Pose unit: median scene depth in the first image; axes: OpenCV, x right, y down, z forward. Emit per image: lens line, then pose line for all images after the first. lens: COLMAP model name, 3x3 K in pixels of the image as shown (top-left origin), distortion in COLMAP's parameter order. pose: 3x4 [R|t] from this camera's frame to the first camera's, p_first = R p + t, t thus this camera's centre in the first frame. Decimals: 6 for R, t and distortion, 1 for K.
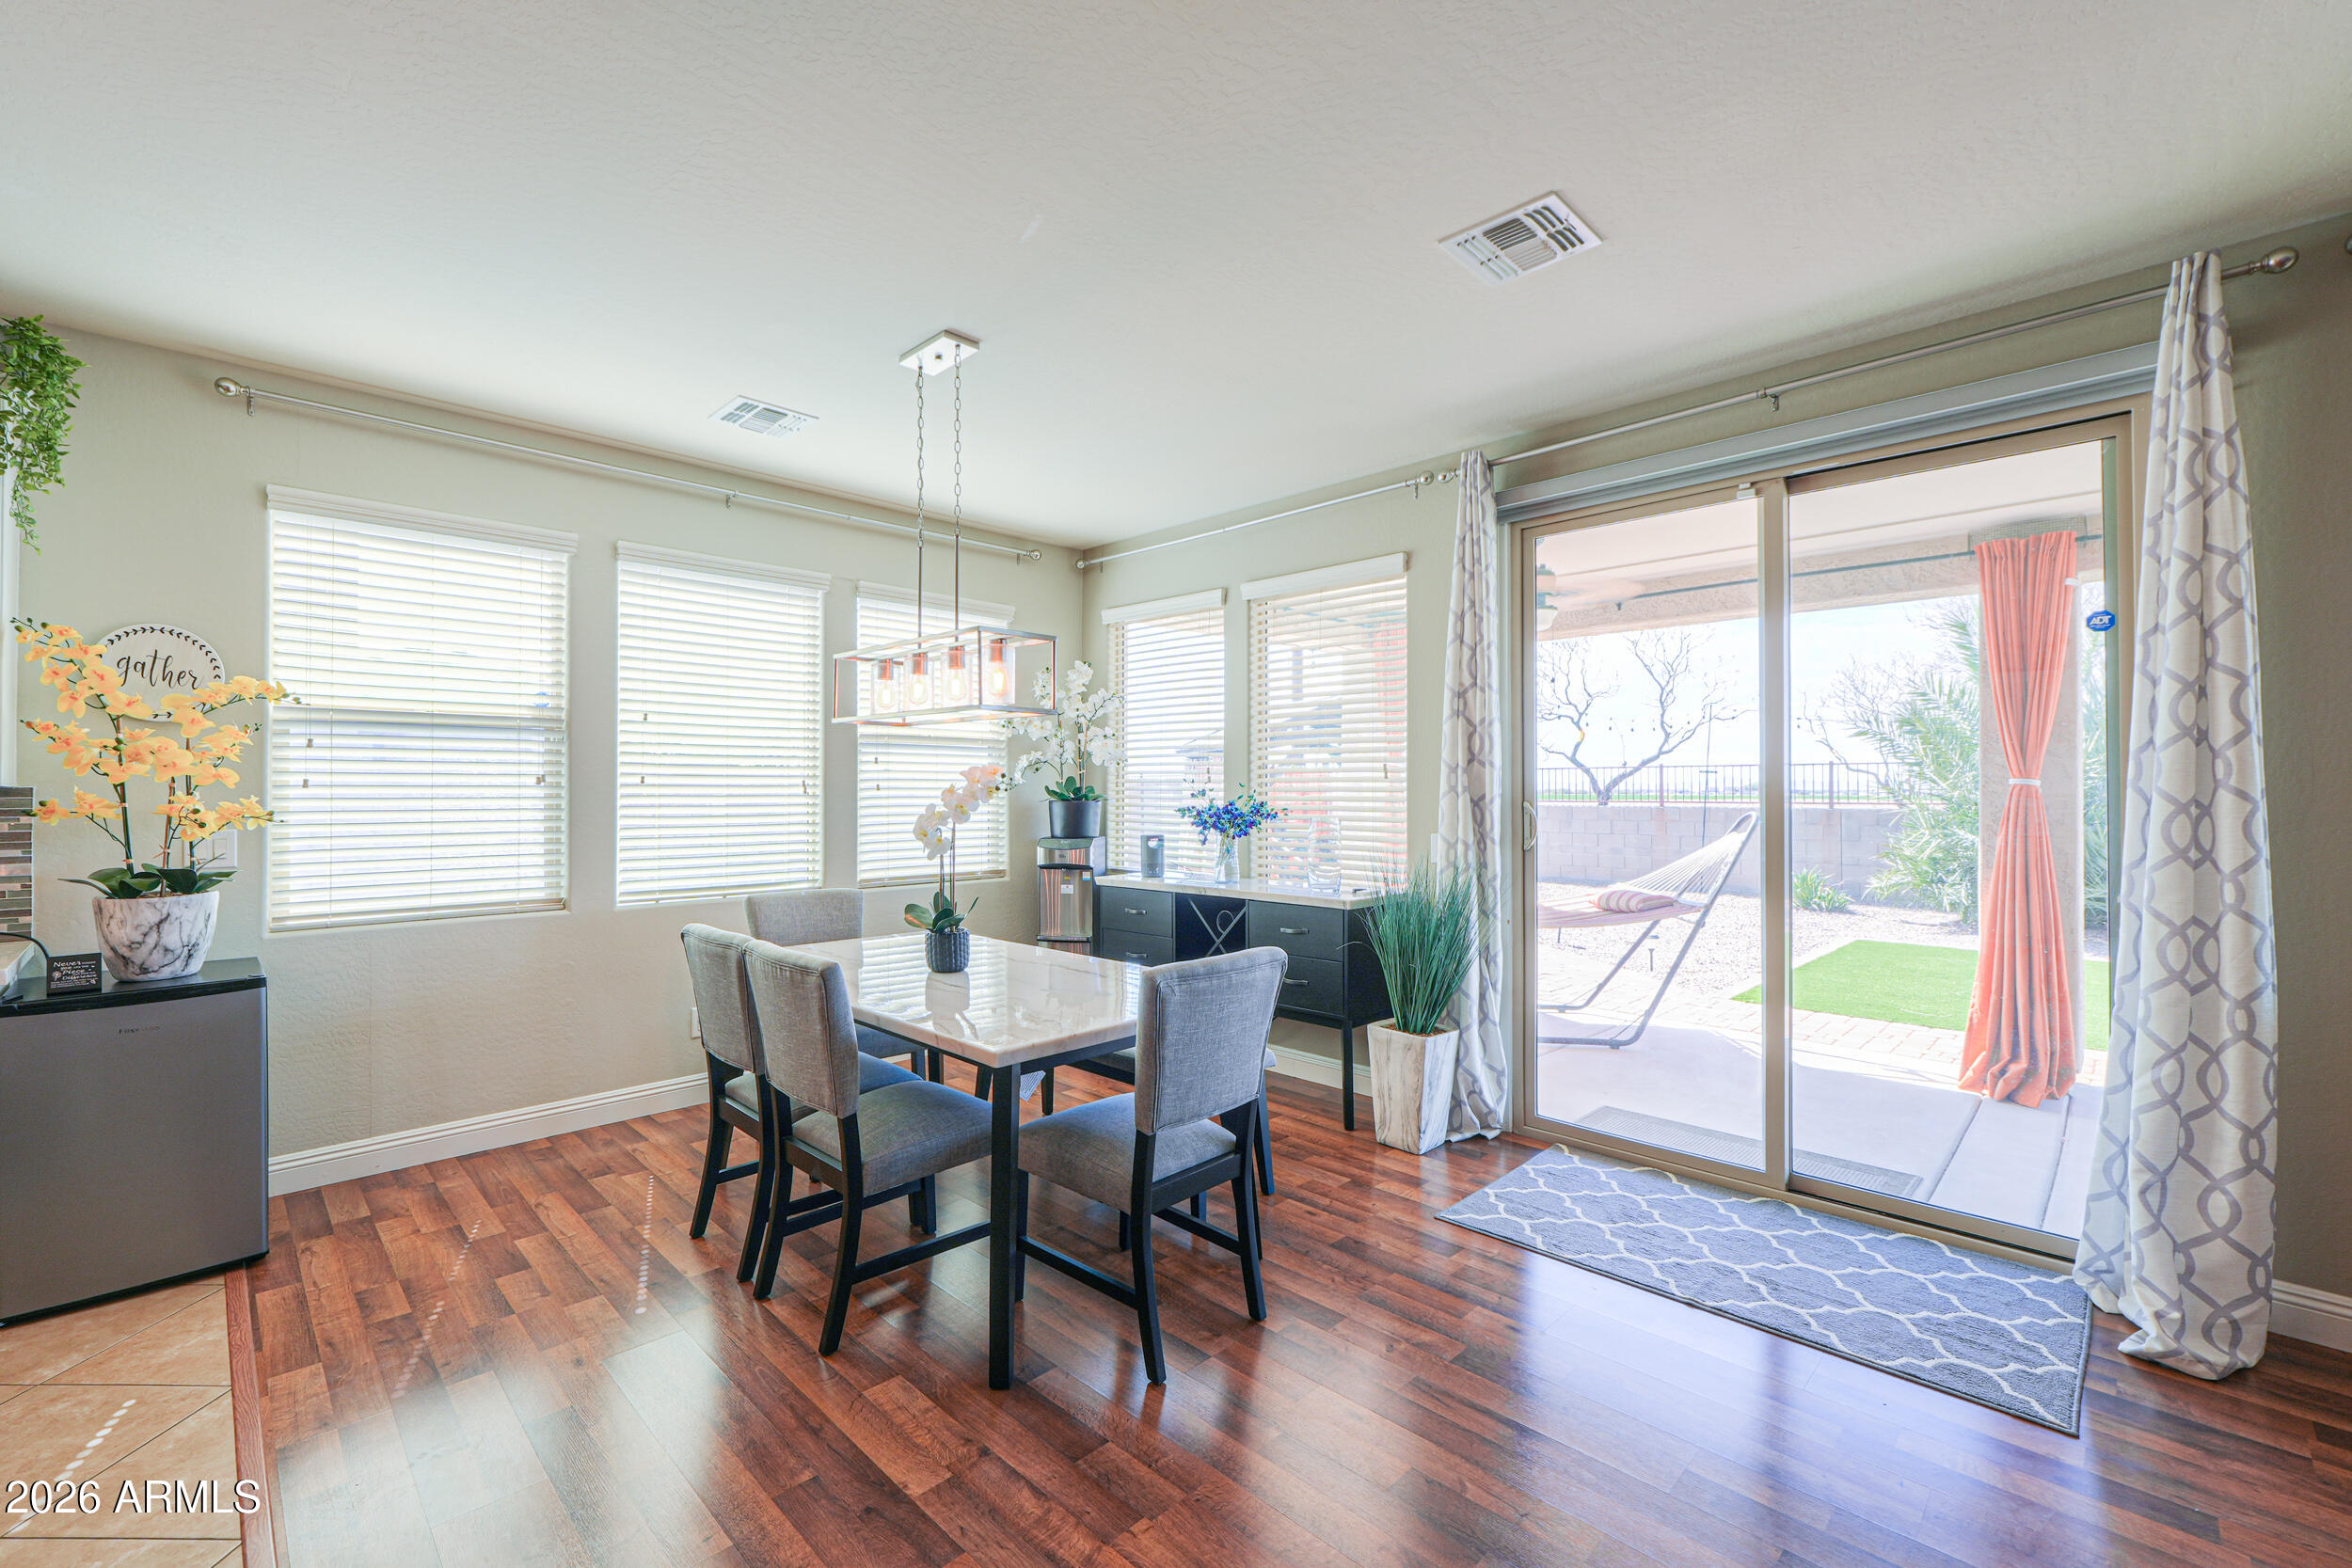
lens RADIAL K [[988.1, 0, 1164.3], [0, 988.1, 783.0], [0, 0, 1]] dist [-0.003889, 0.000612]
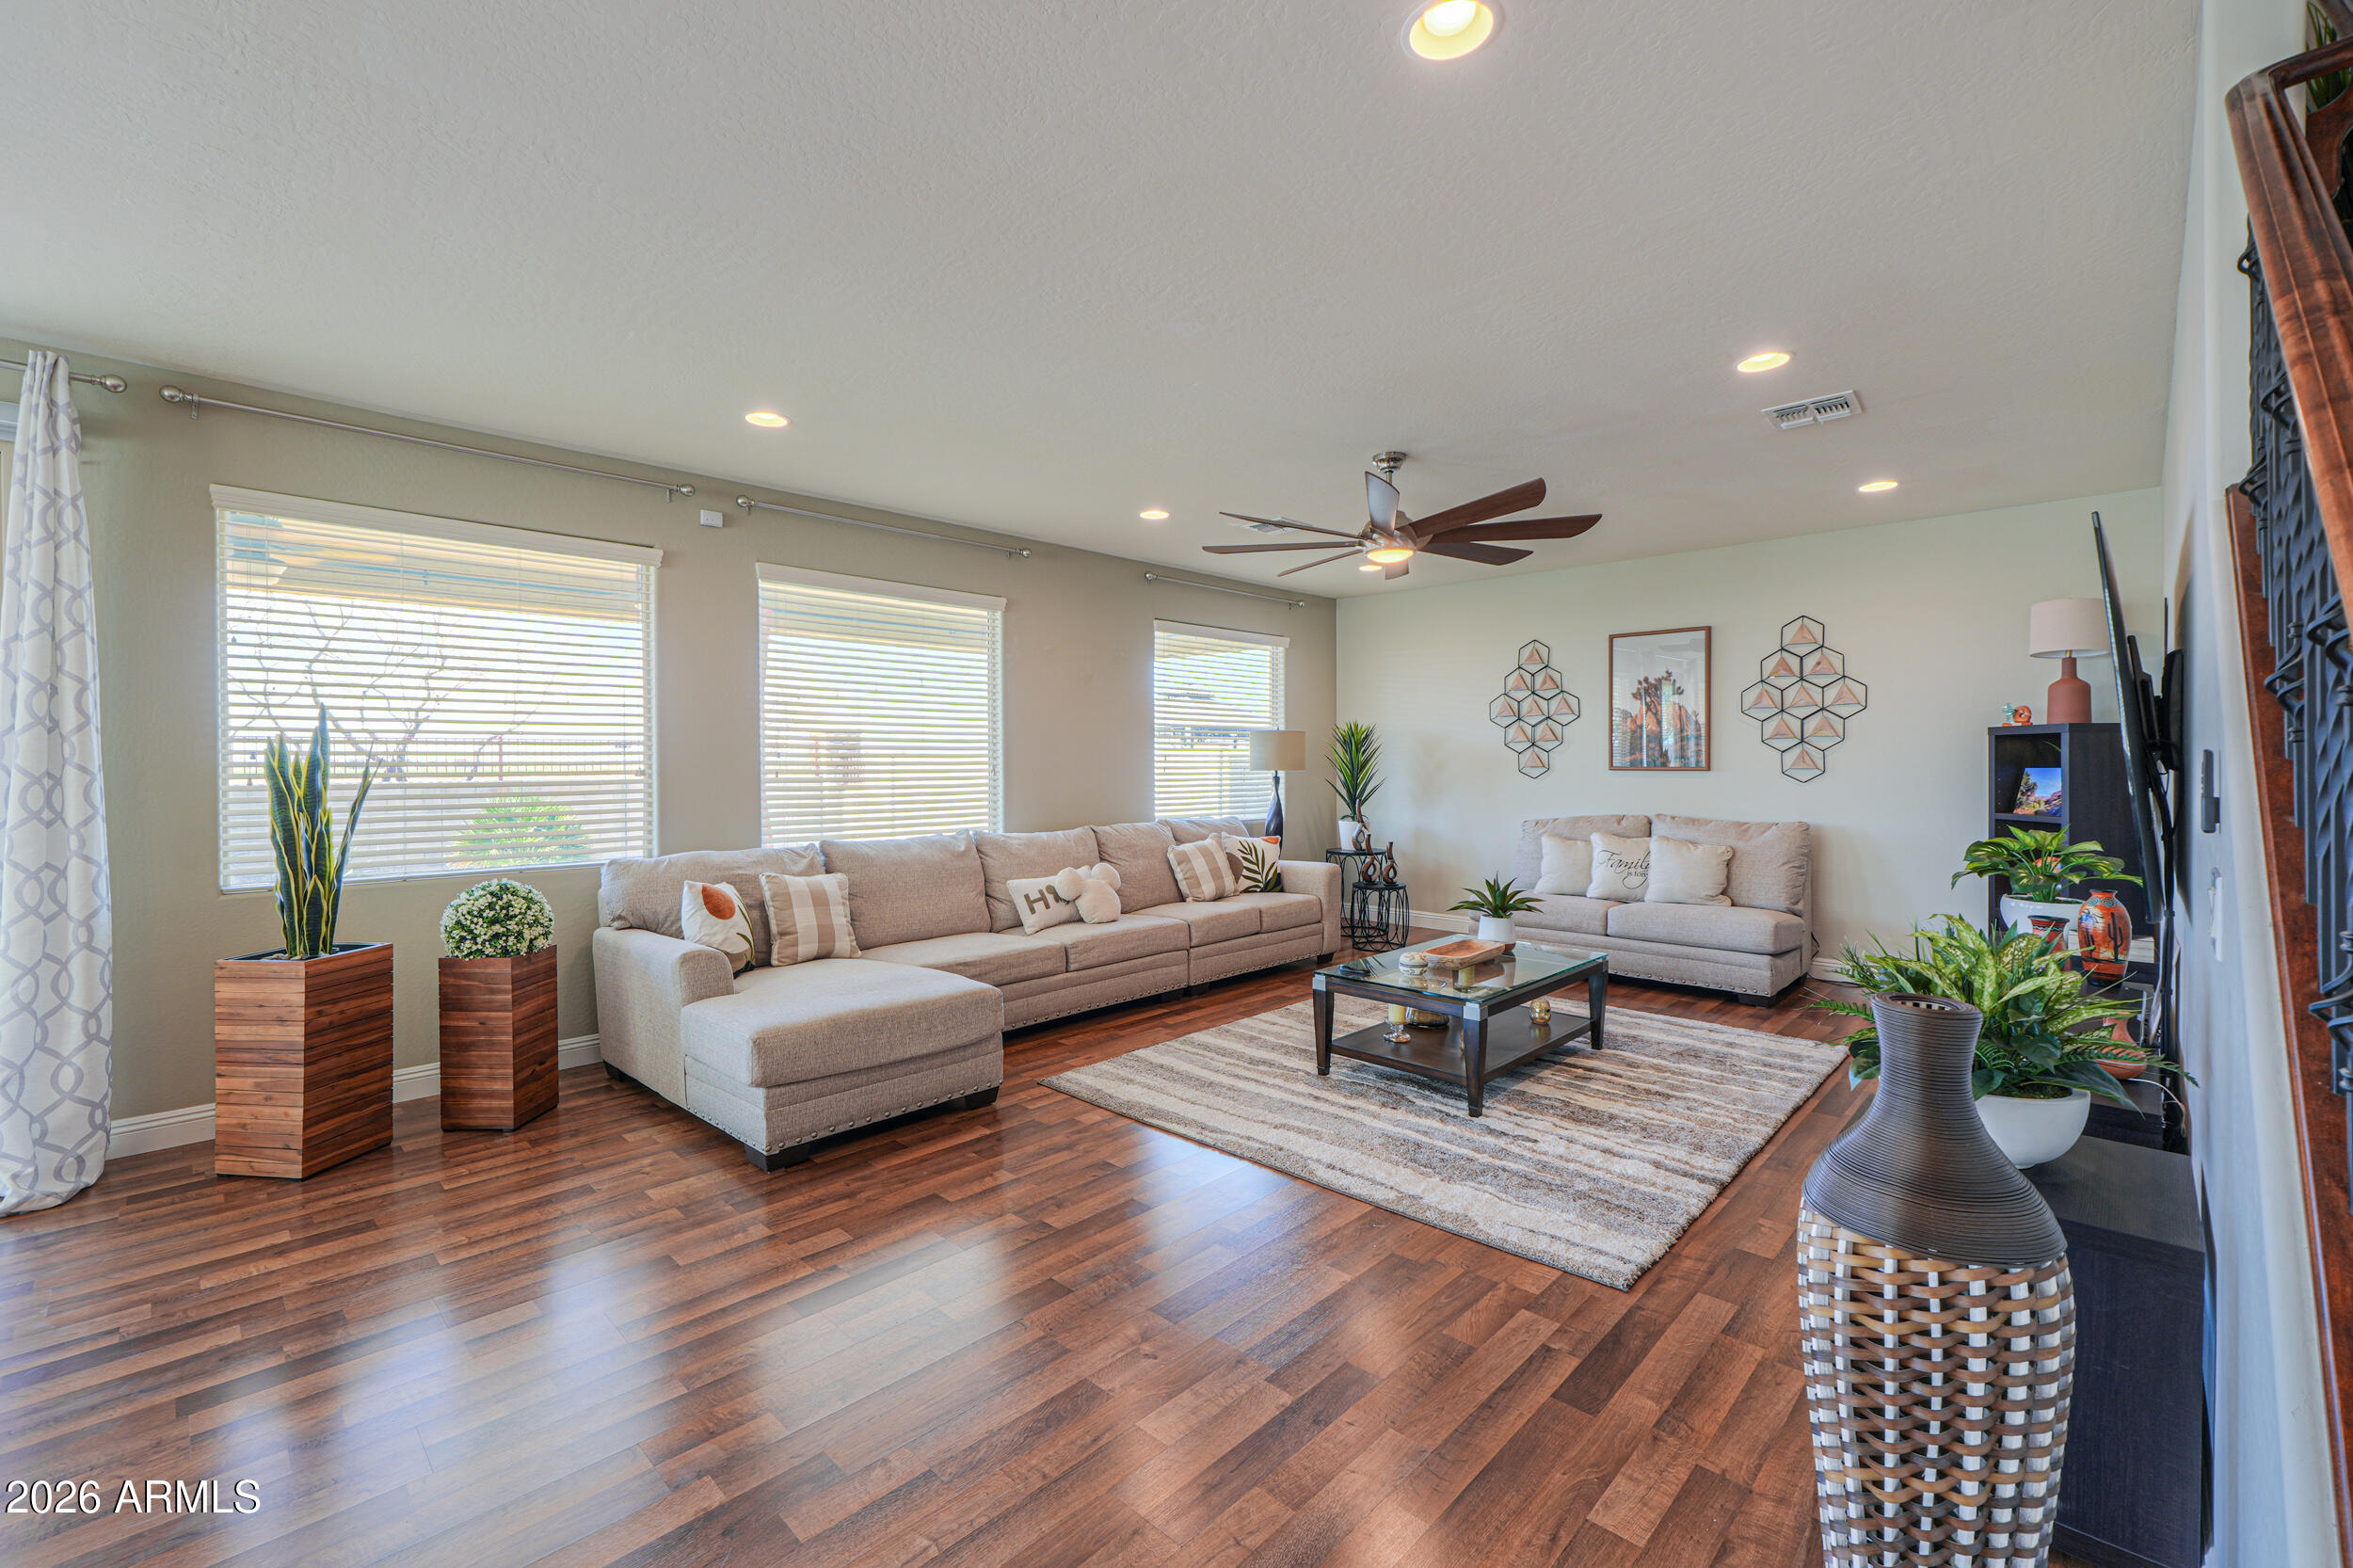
lens RADIAL K [[988.7, 0, 1162.0], [0, 988.7, 771.6], [0, 0, 1]] dist [-0.003889, 0.000612]
pose [[-0.009298, -0.009388, 0.999913, -0.228523], [-0.003455, 0.999950, 0.009356, -0.002294], [-0.999951, -0.003367, -0.009330, -0.390895]]
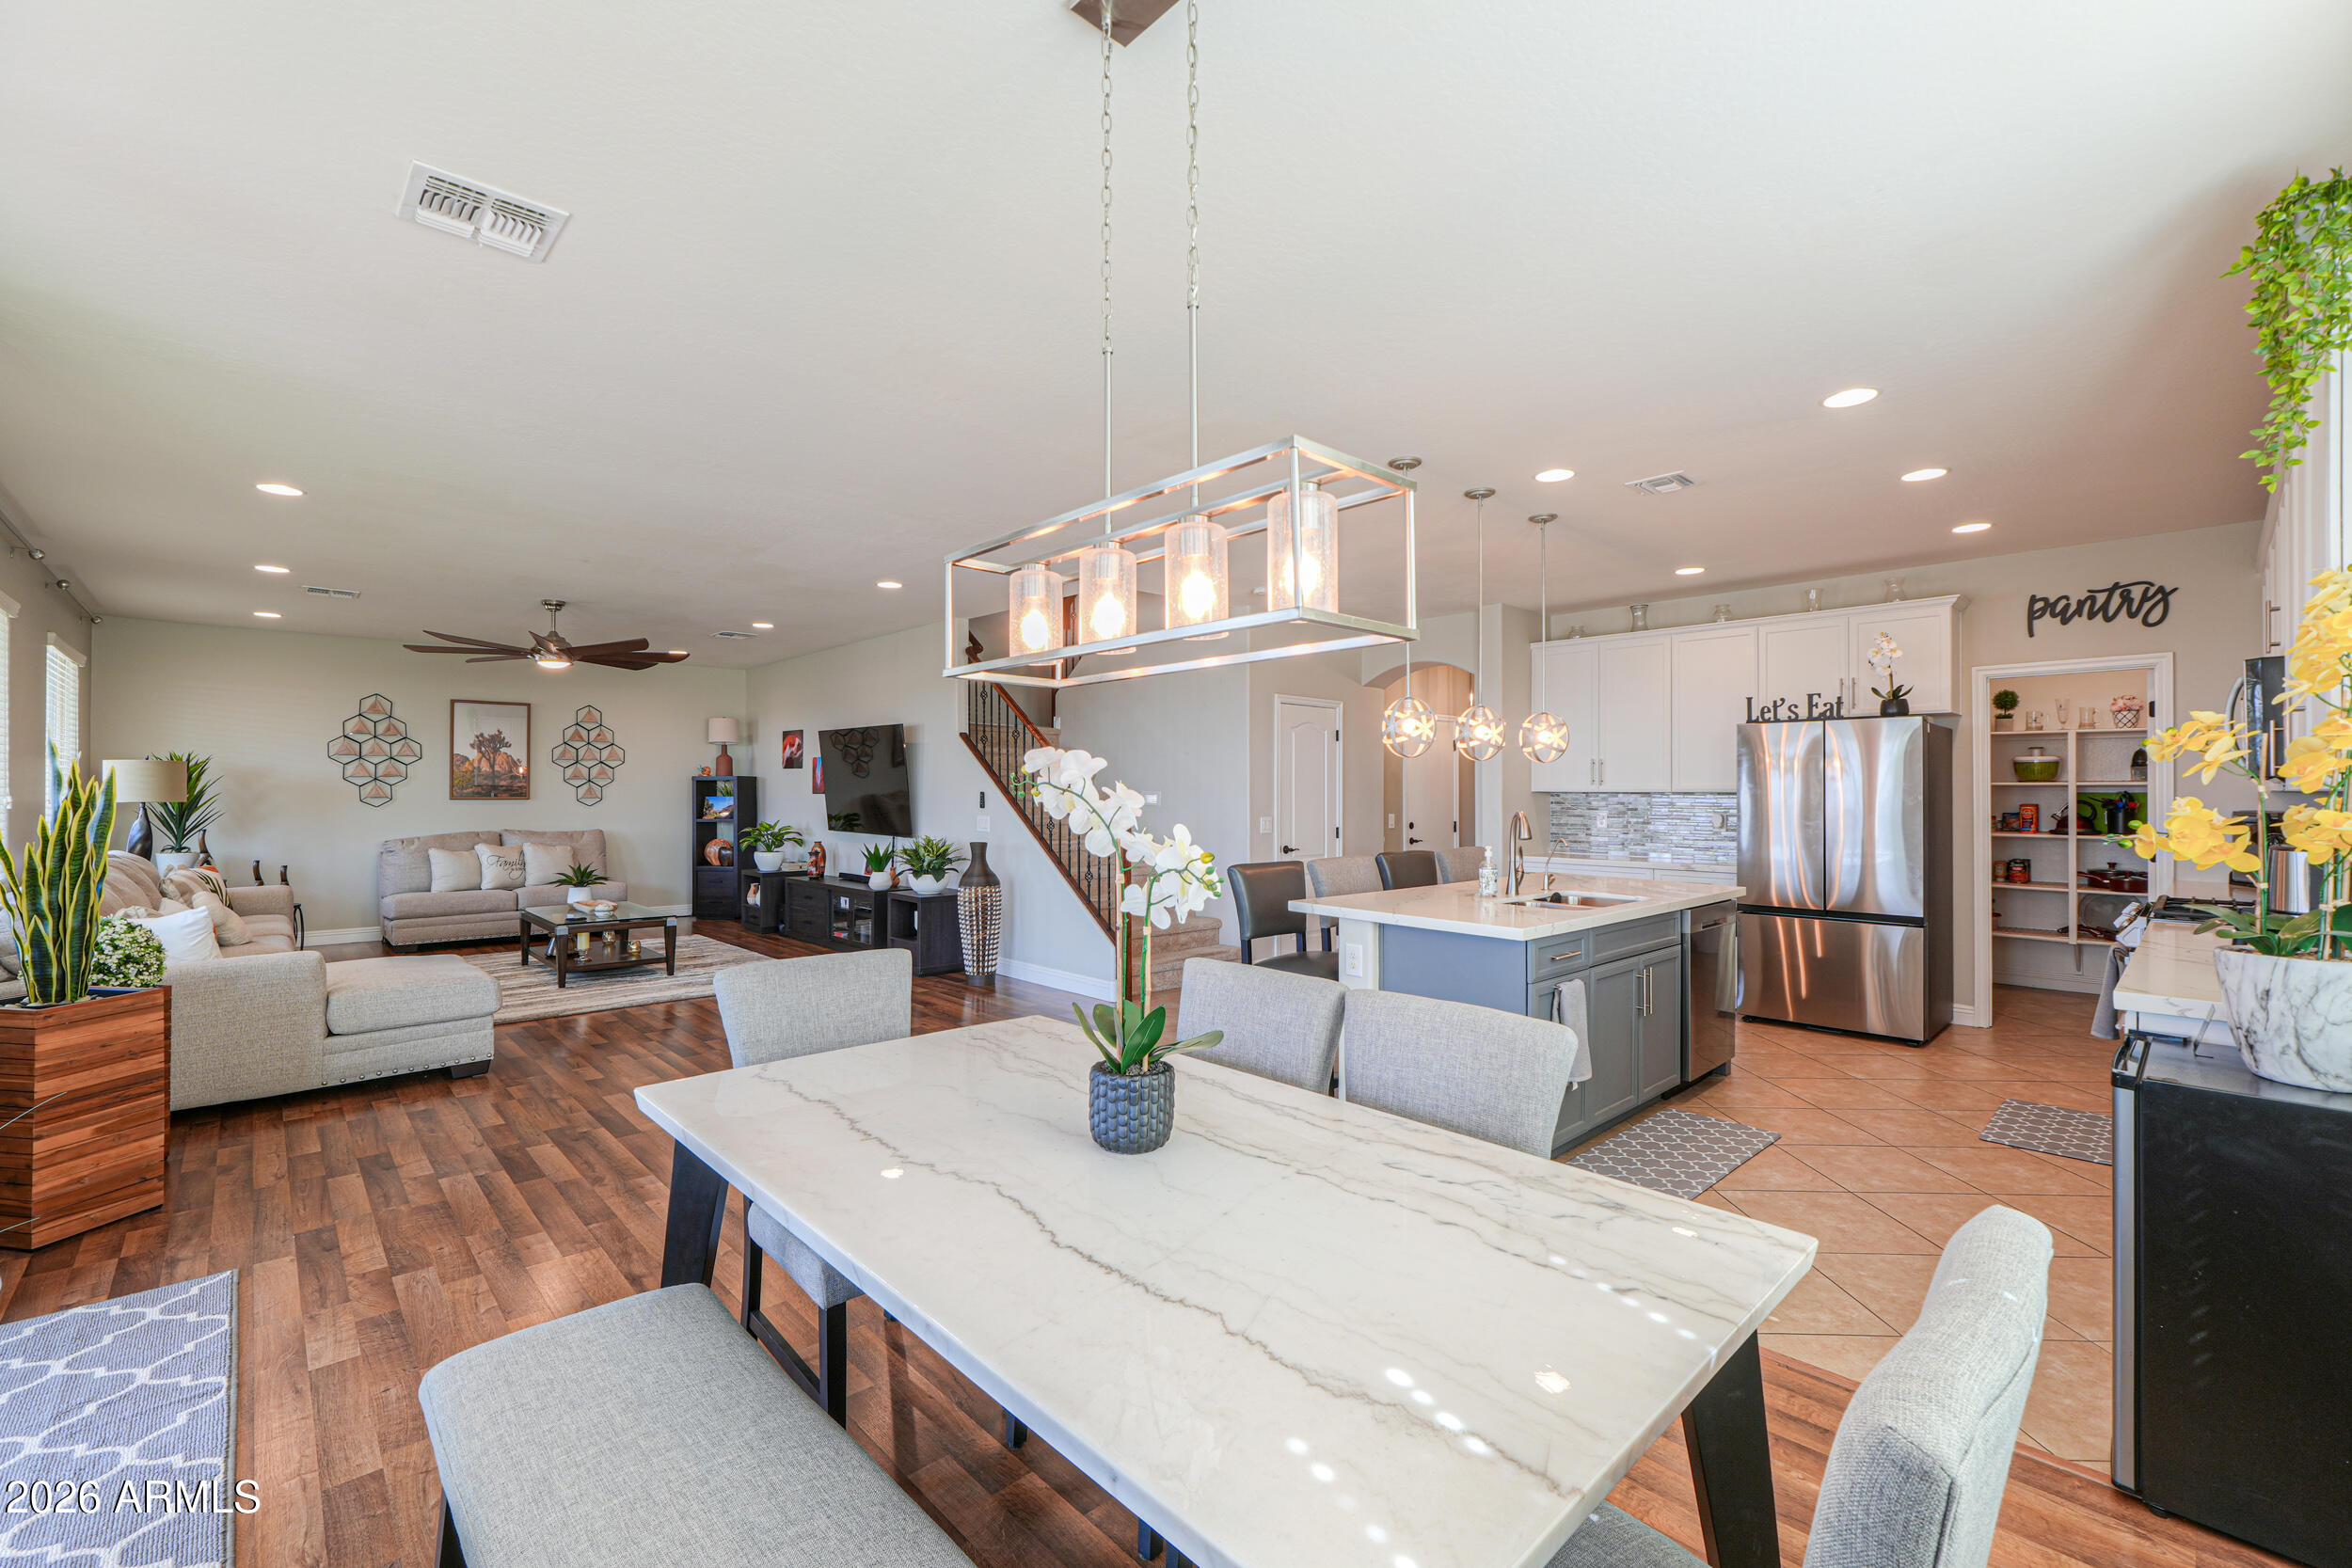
lens RADIAL K [[988.1, 0, 1177.9], [0, 988.1, 785.9], [0, 0, 1]] dist [-0.003889, 0.000612]
pose [[-0.999788, -0.000801, 0.020560, -0.287416], [-0.001087, 0.999903, -0.013888, 0.010475], [-0.020547, -0.013908, -0.999692, 1.698316]]
